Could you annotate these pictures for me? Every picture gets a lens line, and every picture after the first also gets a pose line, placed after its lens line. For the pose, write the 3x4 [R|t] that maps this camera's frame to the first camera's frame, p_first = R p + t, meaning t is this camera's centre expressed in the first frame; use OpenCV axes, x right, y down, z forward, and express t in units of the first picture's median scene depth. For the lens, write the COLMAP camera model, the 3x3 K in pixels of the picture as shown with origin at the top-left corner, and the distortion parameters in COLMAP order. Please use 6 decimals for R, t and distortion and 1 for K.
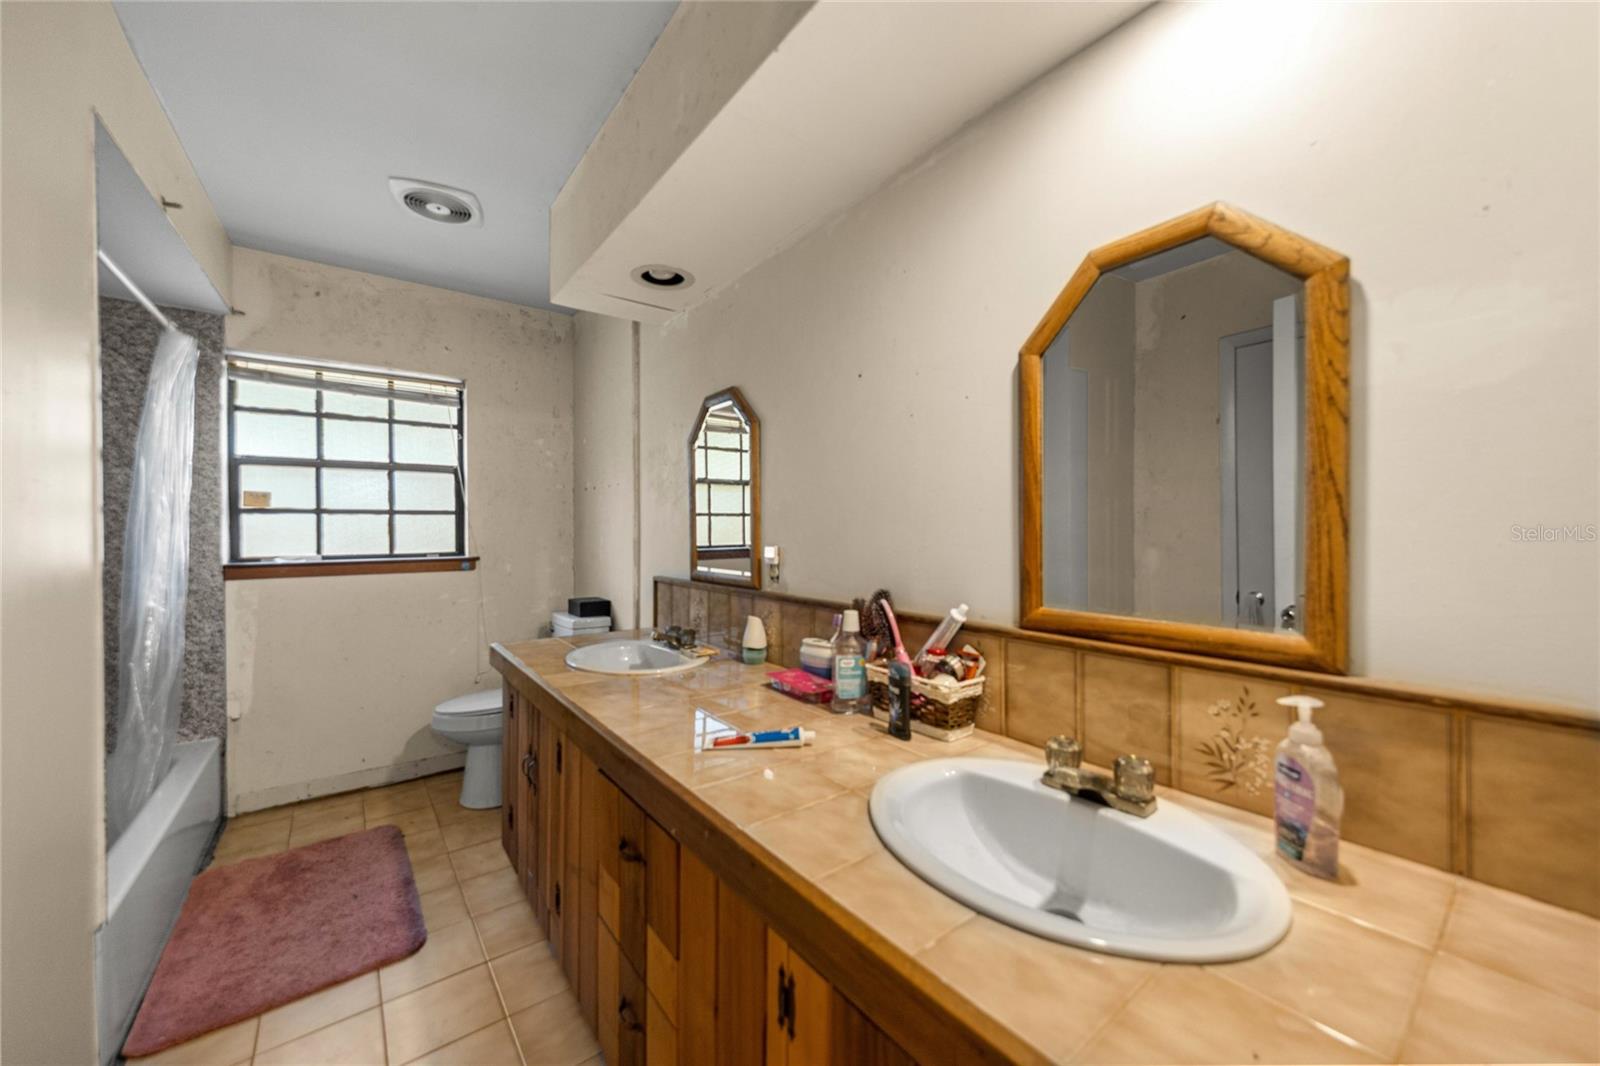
lens RADIAL K [[578.0, 0, 798.5], [0, 578.0, 529.3], [0, 0, 1]] dist [-0.014160, -0.000330]
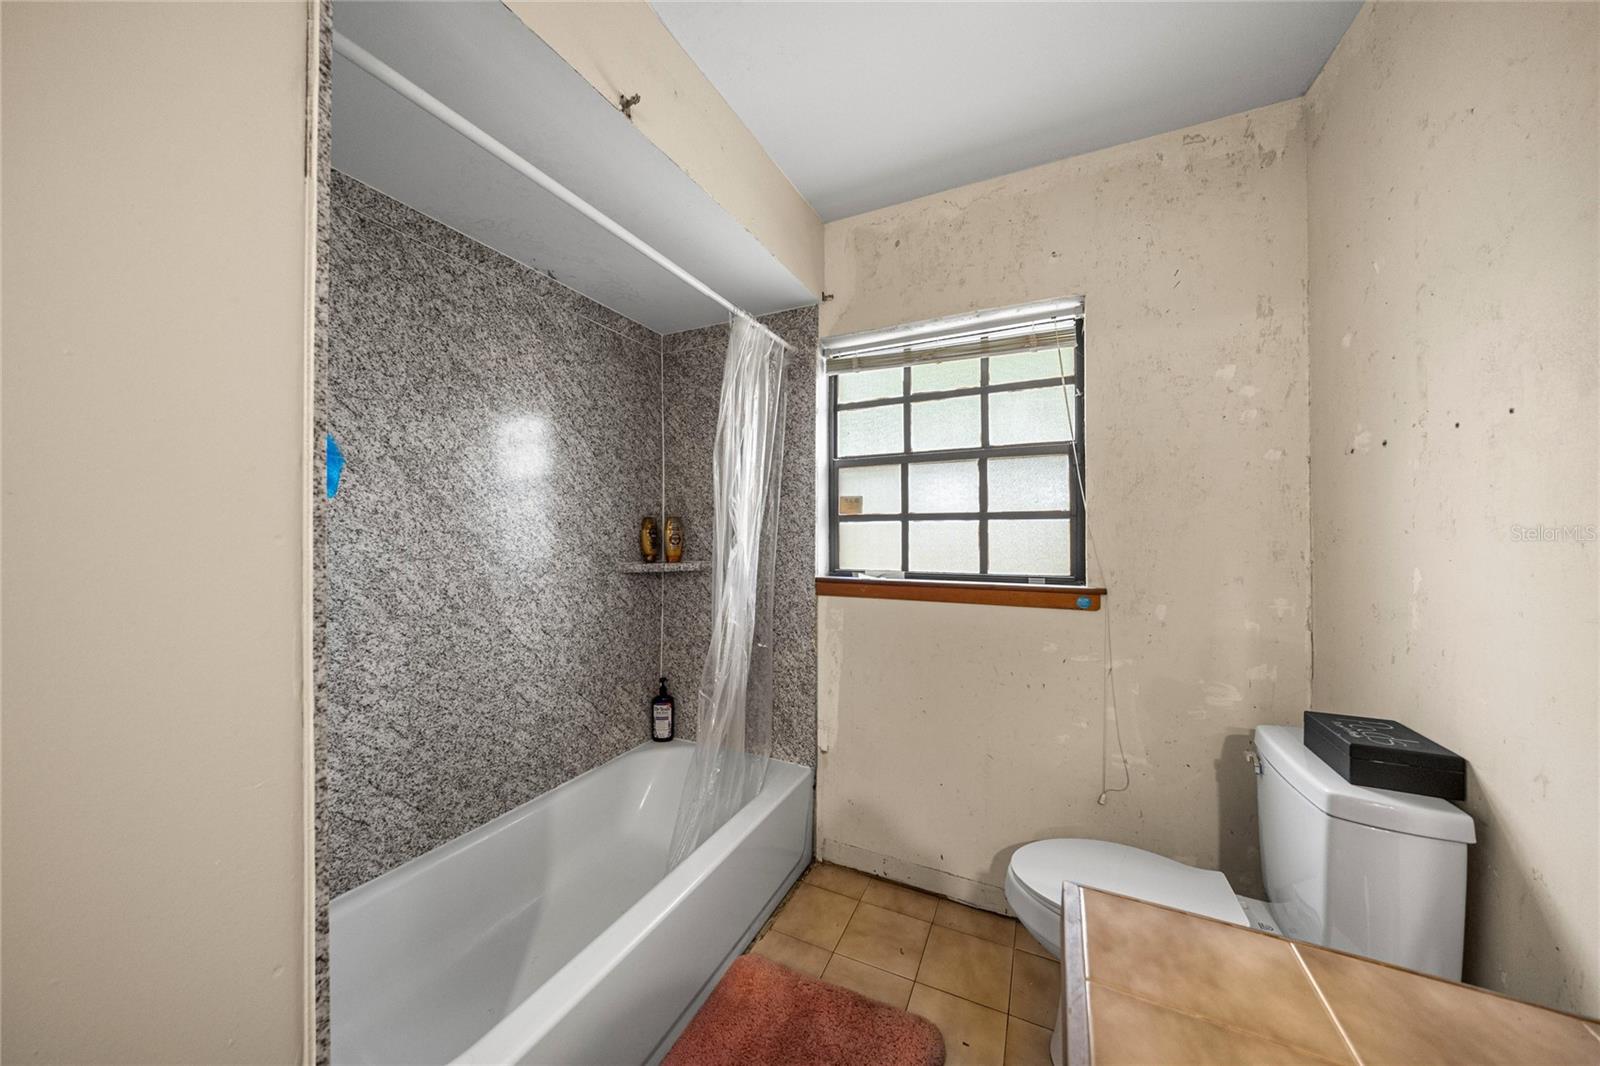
lens RADIAL K [[528.7, 0, 803.0], [0, 528.7, 528.7], [0, 0, 1]] dist [-0.003942, -0.000158]
pose [[0.448683, -0.002121, -0.893688, -0.235632], [-0.003381, 0.999986, -0.004070, -0.011318], [0.893684, 0.004848, 0.448670, 0.534714]]
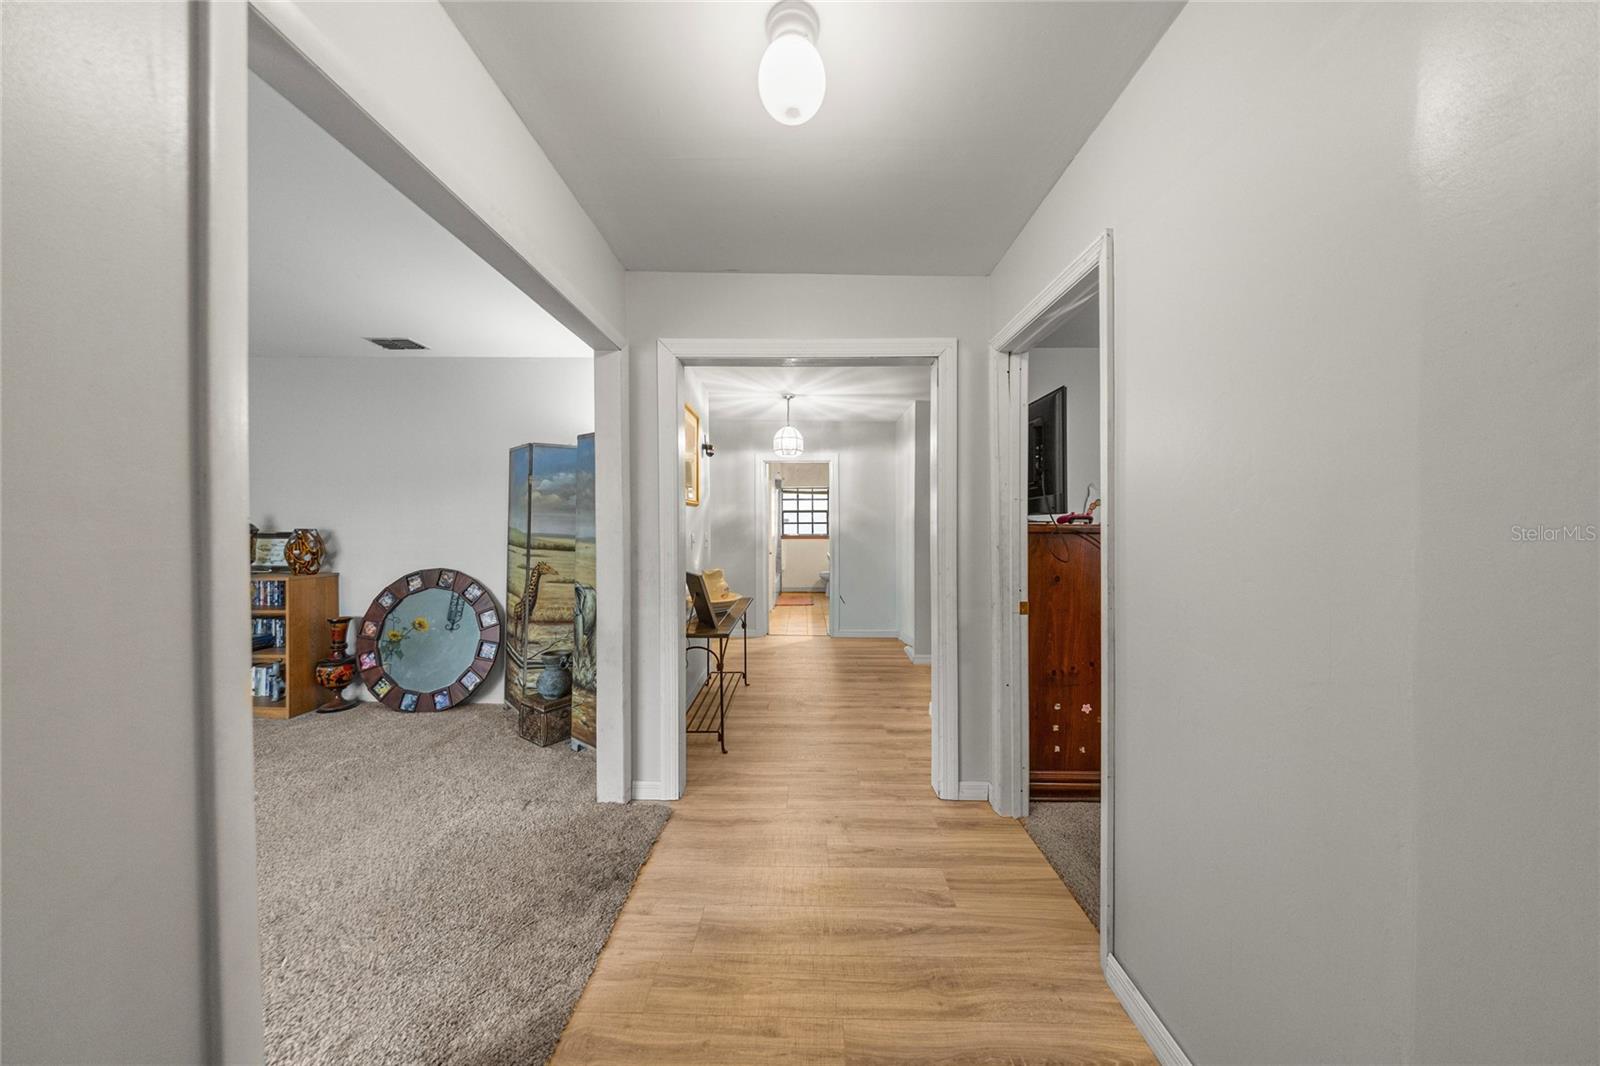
lens RADIAL K [[469.2, 0, 797.9], [0, 469.2, 523.1], [0, 0, 1]] dist [0.000905, 0.000104]
pose [[0.774421, -0.001938, -0.632668, 1.280289], [0.000696, 0.999997, -0.002211, -0.024932], [0.632670, 0.001272, 0.774420, -1.592027]]
